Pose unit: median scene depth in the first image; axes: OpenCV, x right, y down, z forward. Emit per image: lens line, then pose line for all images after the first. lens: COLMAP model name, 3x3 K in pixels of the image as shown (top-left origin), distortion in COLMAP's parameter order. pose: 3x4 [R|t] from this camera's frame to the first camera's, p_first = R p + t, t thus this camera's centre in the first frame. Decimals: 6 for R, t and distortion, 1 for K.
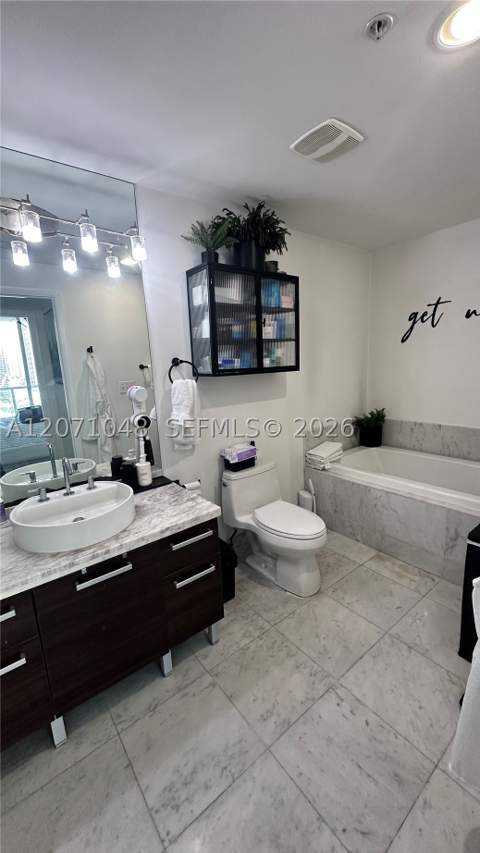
lens RADIAL K [[338.4, 0, 239.0], [0, 338.4, 429.4], [0, 0, 1]] dist [0.002240, 0.000112]
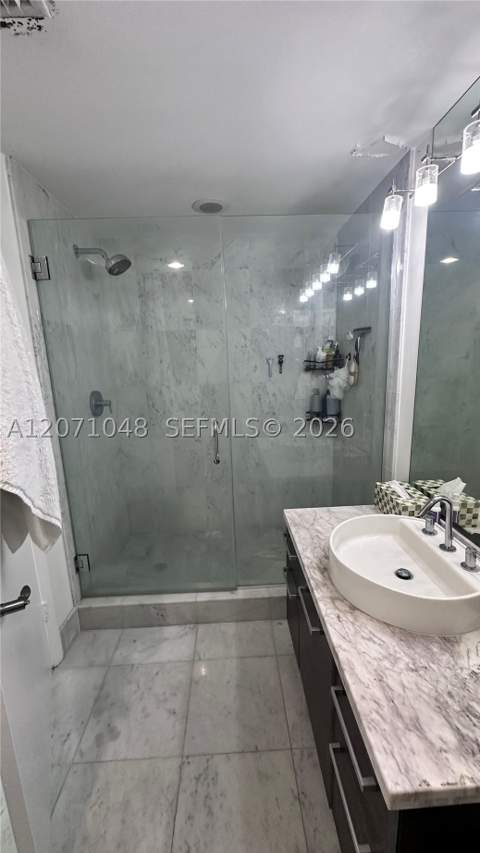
lens RADIAL K [[338.4, 0, 239.0], [0, 338.4, 429.4], [0, 0, 1]] dist [0.002240, 0.000112]
pose [[-0.584567, 0.236072, -0.776242, 0.292965], [-0.096382, 0.929754, 0.355342, -0.309078], [0.805600, 0.282537, -0.520751, 1.229010]]
